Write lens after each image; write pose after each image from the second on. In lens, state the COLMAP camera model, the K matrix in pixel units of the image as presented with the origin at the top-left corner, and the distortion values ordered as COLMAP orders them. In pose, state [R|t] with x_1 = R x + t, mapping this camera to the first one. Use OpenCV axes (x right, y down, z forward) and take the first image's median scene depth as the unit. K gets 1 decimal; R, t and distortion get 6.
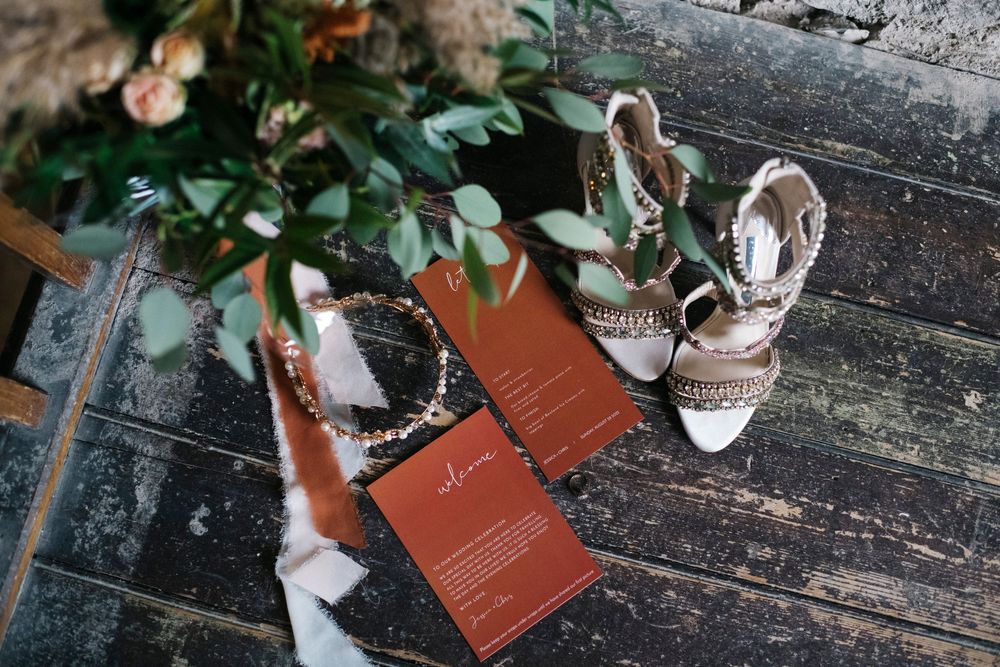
lens RADIAL K [[1012.6, 0, 500.0], [0, 1012.6, 333.5], [0, 0, 1]] dist [-0.119894, 0.115240]
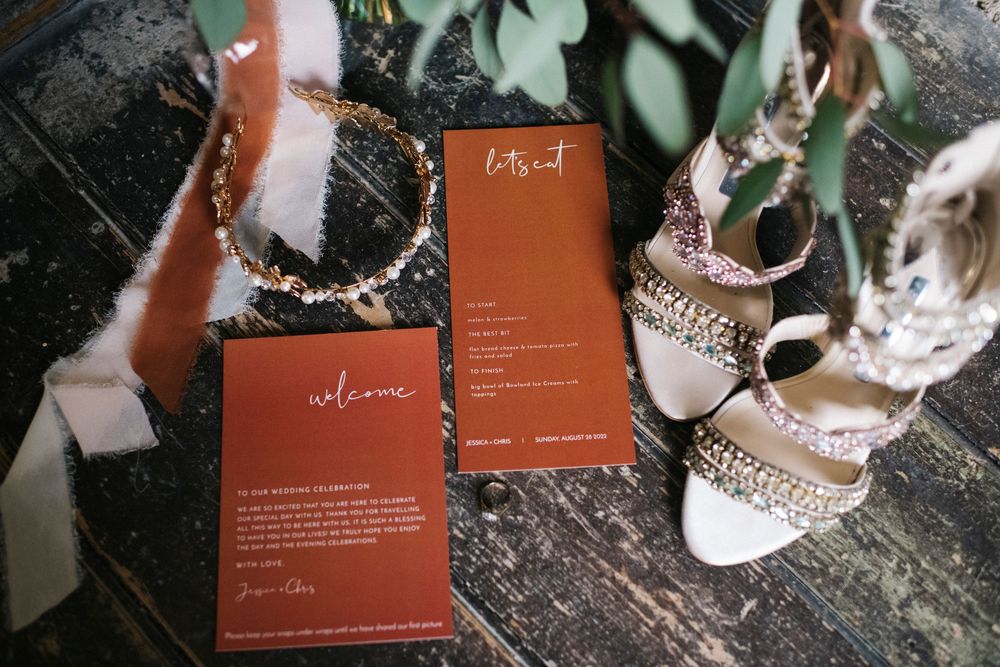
lens RADIAL K [[1012.6, 0, 500.0], [0, 1012.6, 333.5], [0, 0, 1]] dist [-0.119894, 0.115240]
pose [[0.858132, 0.488314, -0.158617, 0.131205], [-0.504942, 0.858603, -0.088515, 0.114268], [0.092966, 0.156050, 0.983365, 0.348146]]
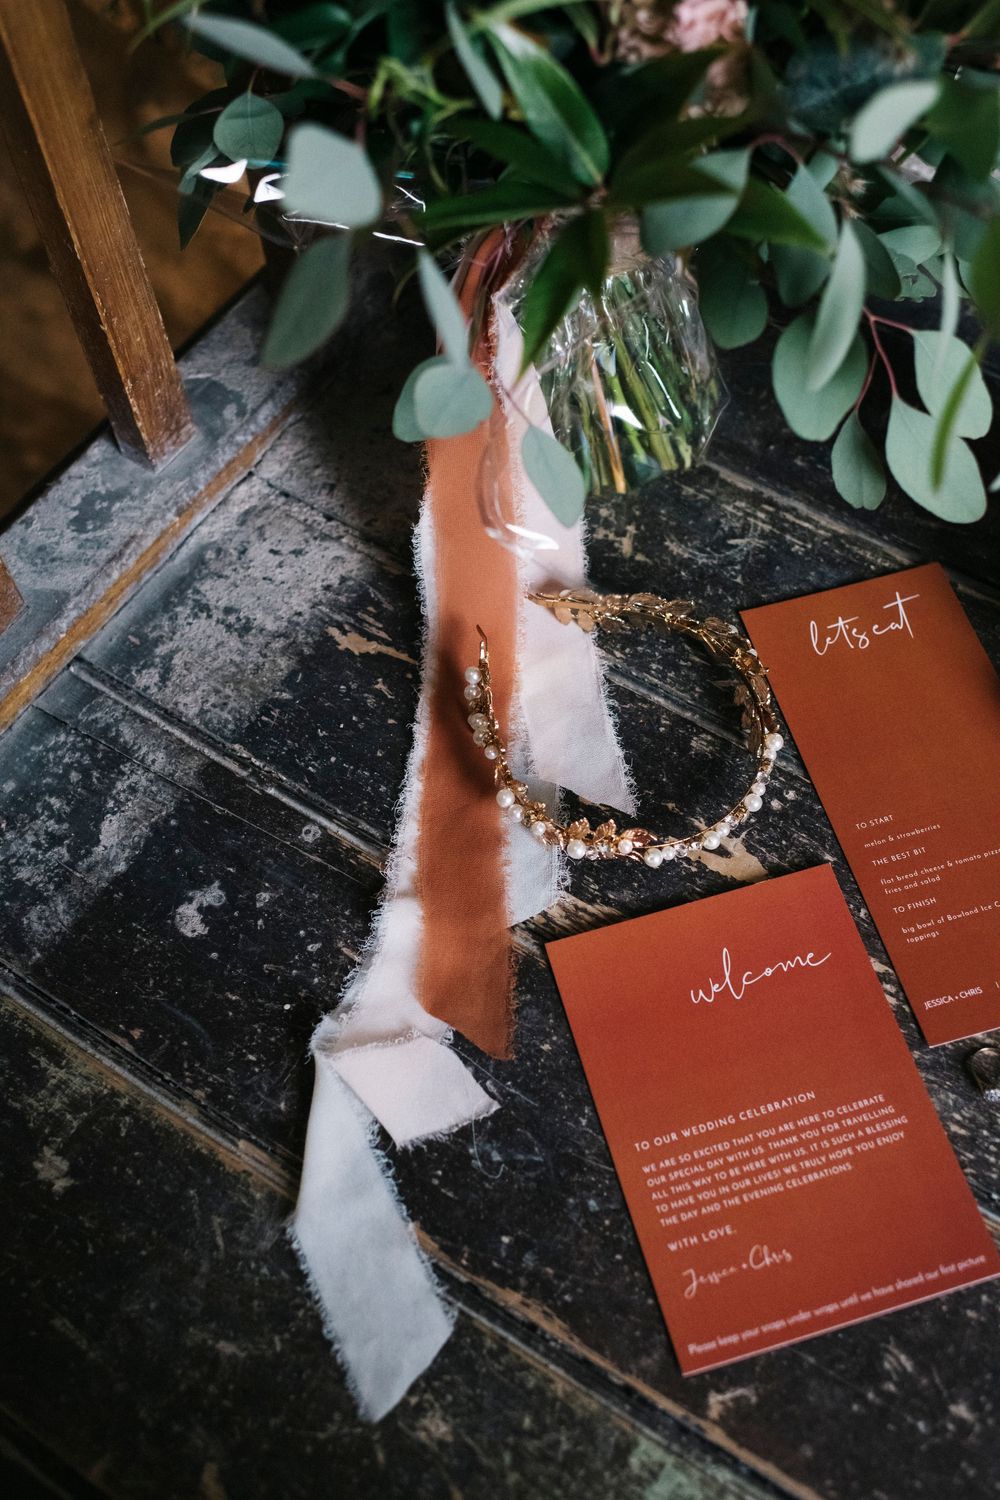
lens RADIAL K [[1518.9, 0, 489.4], [0, 1518.9, 752.1], [0, 0, 1]] dist [-0.119894, 0.115240]
pose [[0.944470, 0.263395, -0.196467, -0.040705], [-0.309685, 0.913403, -0.264177, 0.265943], [0.109871, 0.310350, 0.944252, 0.289929]]
